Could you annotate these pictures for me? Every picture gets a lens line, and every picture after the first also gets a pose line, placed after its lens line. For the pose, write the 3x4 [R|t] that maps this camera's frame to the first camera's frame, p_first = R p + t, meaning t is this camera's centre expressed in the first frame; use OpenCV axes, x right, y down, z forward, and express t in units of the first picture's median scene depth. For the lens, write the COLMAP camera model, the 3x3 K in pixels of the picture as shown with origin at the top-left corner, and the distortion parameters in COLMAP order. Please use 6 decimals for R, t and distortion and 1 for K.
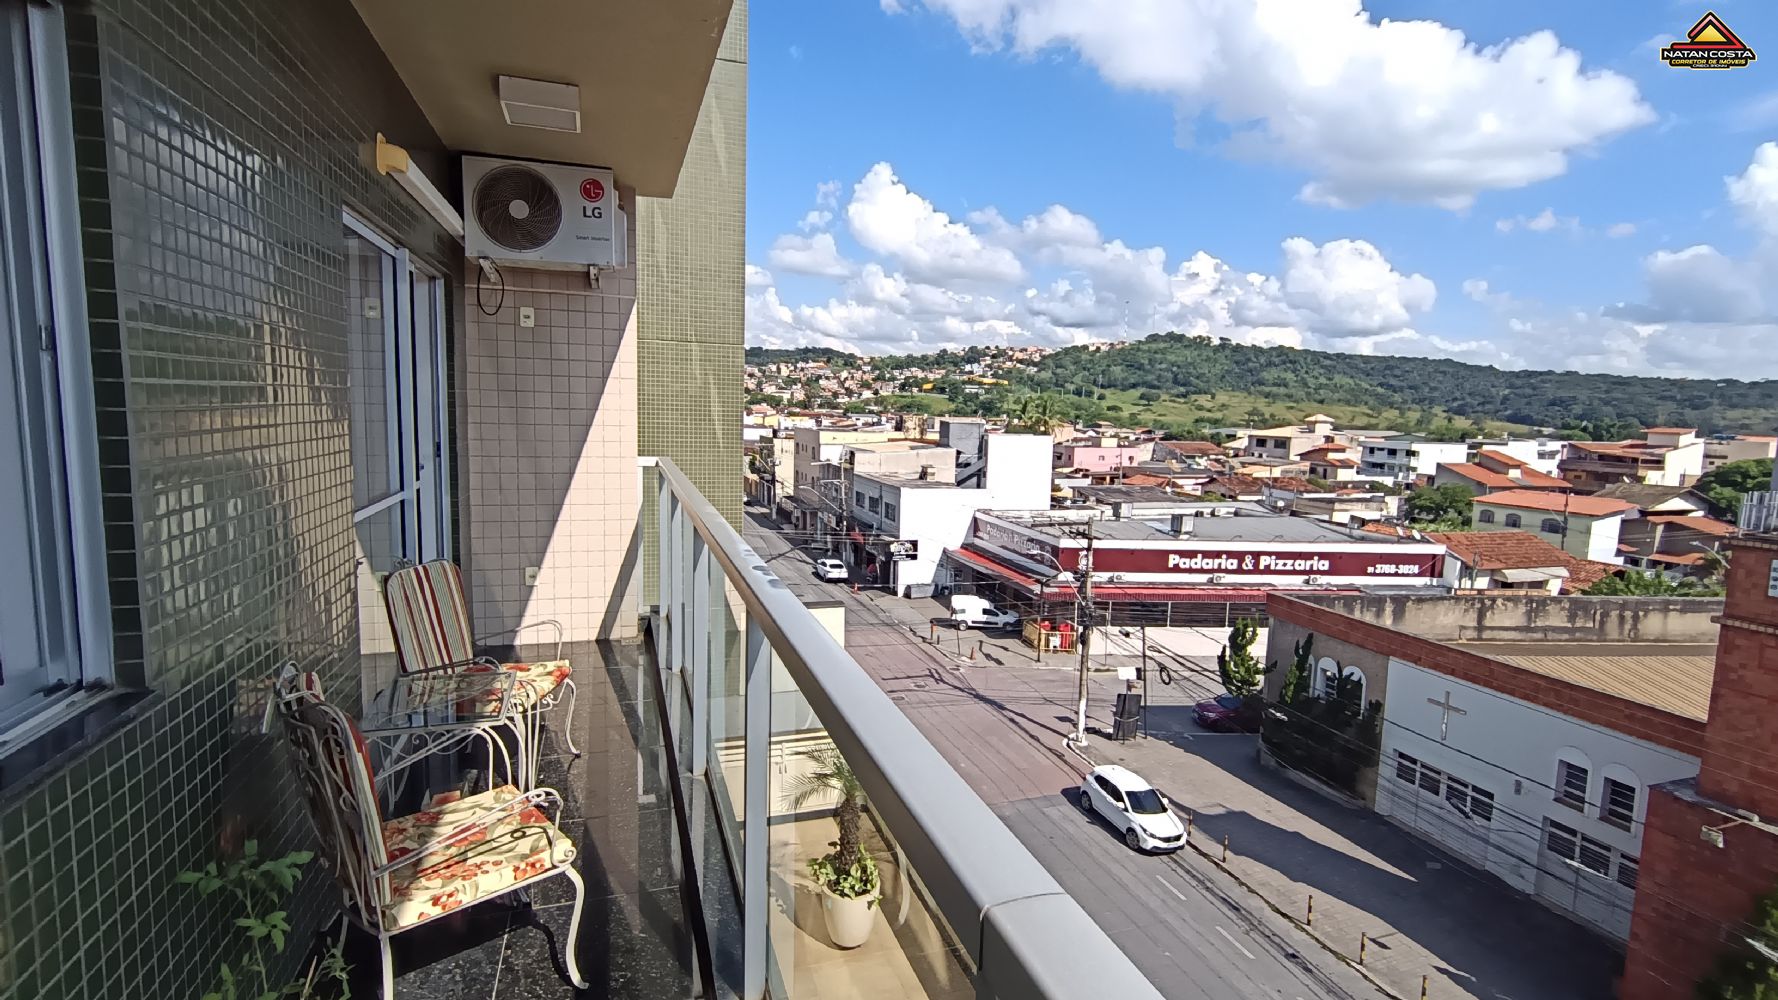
lens RADIAL K [[819.0, 0, 889.9], [0, 819.0, 500.2], [0, 0, 1]] dist [0.001189, -0.001950]
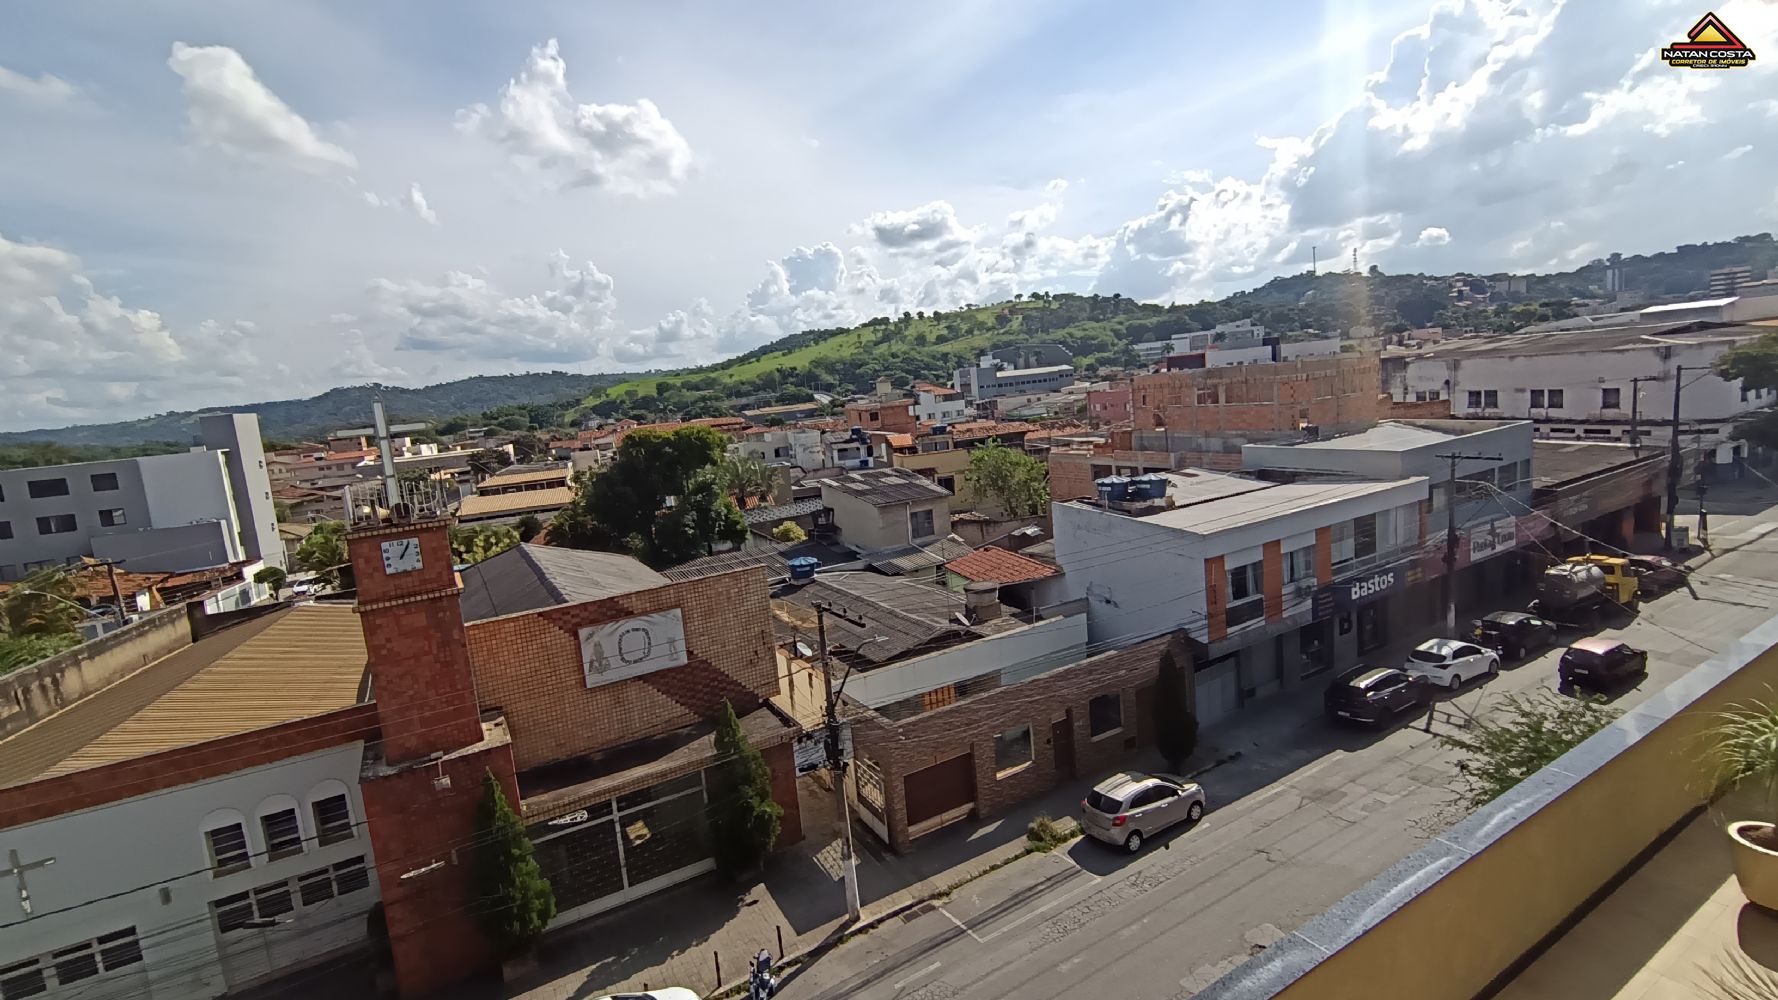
lens RADIAL K [[819.0, 0, 875.4], [0, 819.0, 499.2], [0, 0, 1]] dist [0.001189, -0.001950]
pose [[-0.194296, -0.145075, 0.970156, -0.123170], [0.200577, 0.962232, 0.184060, -0.045234], [-0.960218, 0.230353, -0.157859, 0.386854]]
